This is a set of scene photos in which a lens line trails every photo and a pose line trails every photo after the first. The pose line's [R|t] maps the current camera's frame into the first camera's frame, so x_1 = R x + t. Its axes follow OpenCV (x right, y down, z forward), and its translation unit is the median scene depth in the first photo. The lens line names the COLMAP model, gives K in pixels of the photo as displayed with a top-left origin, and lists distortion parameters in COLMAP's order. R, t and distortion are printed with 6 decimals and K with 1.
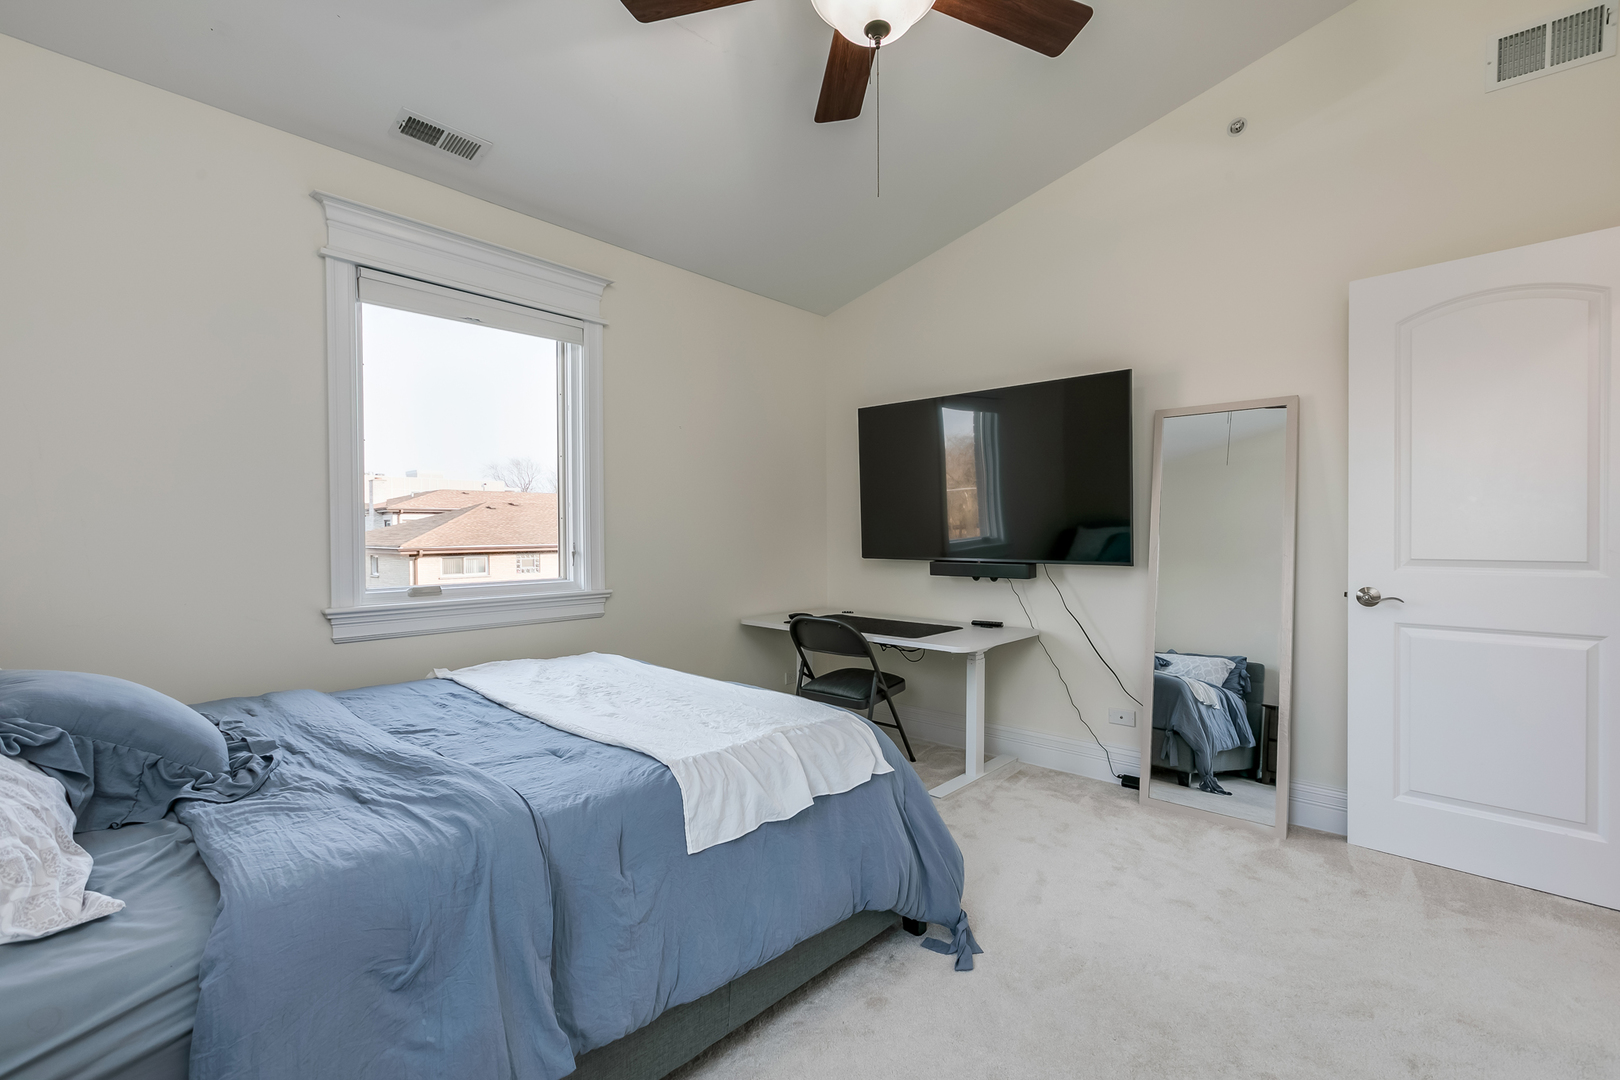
lens RADIAL K [[719.7, 0, 810.0], [0, 719.7, 540.0], [0, 0, 1]] dist [0.000414, -0.000212]
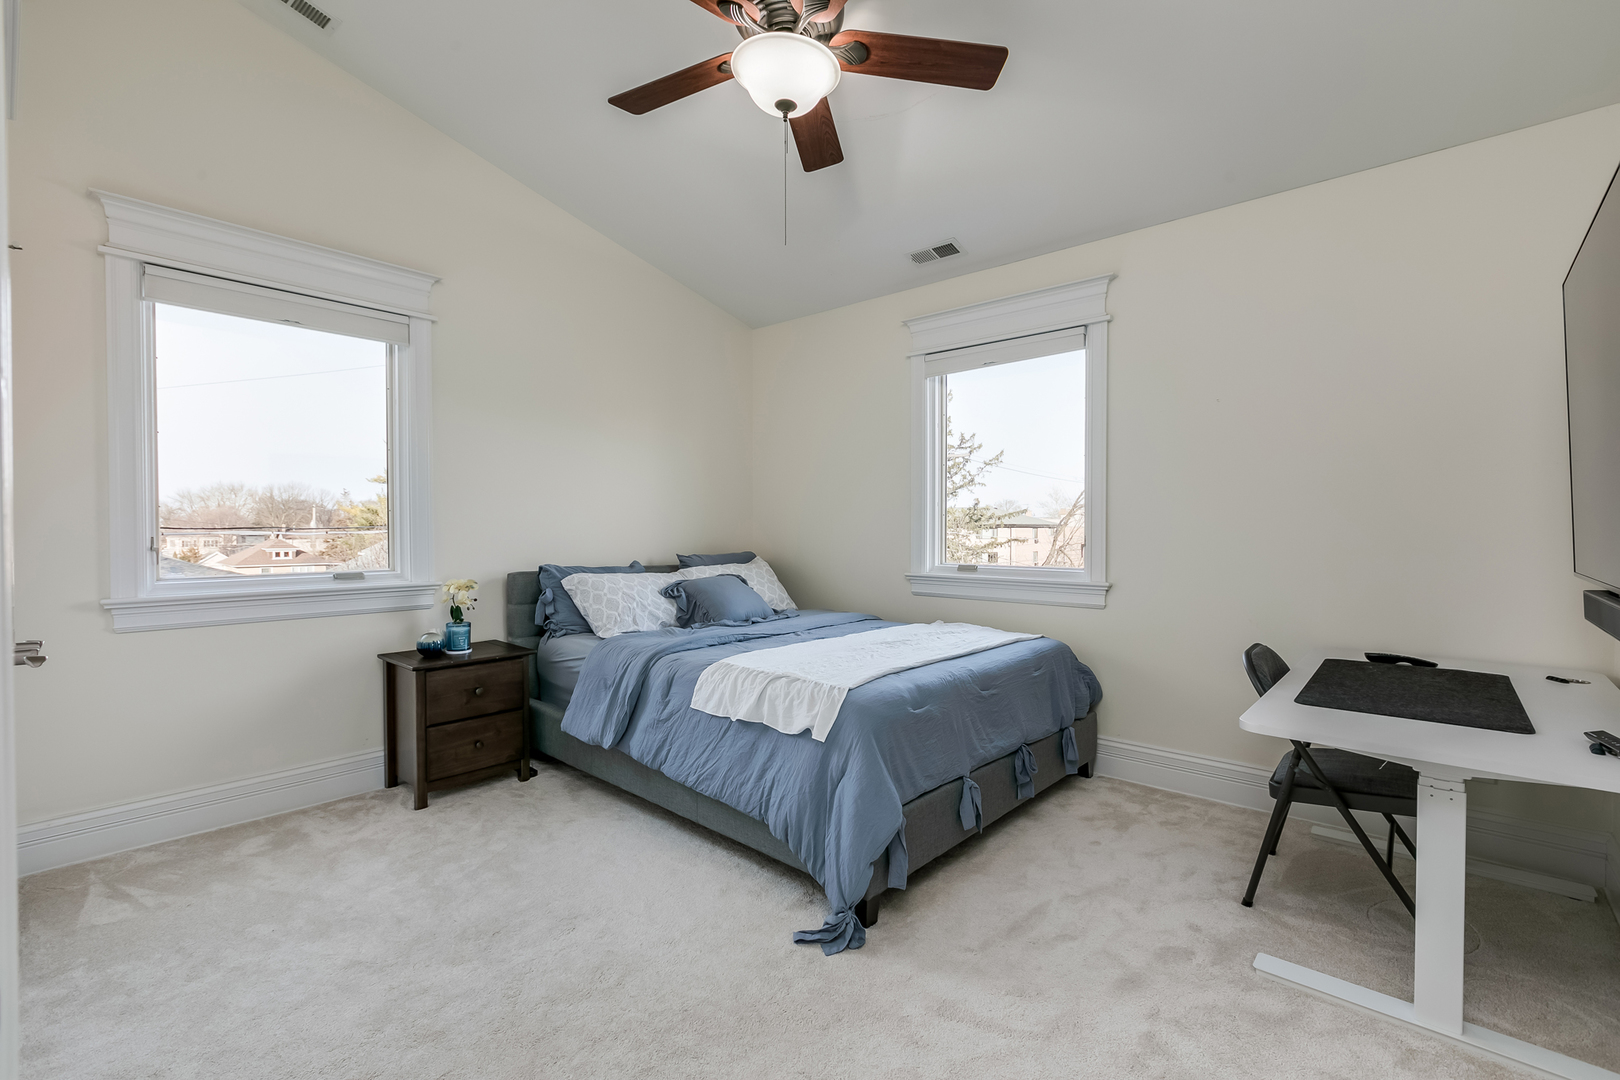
lens RADIAL K [[719.7, 0, 810.0], [0, 719.7, 540.0], [0, 0, 1]] dist [0.000414, -0.000212]
pose [[-0.003054, 0.018190, -0.999830, 0.907025], [-0.012219, 0.999759, 0.018226, -0.005415], [0.999921, 0.012272, -0.002831, 0.731828]]
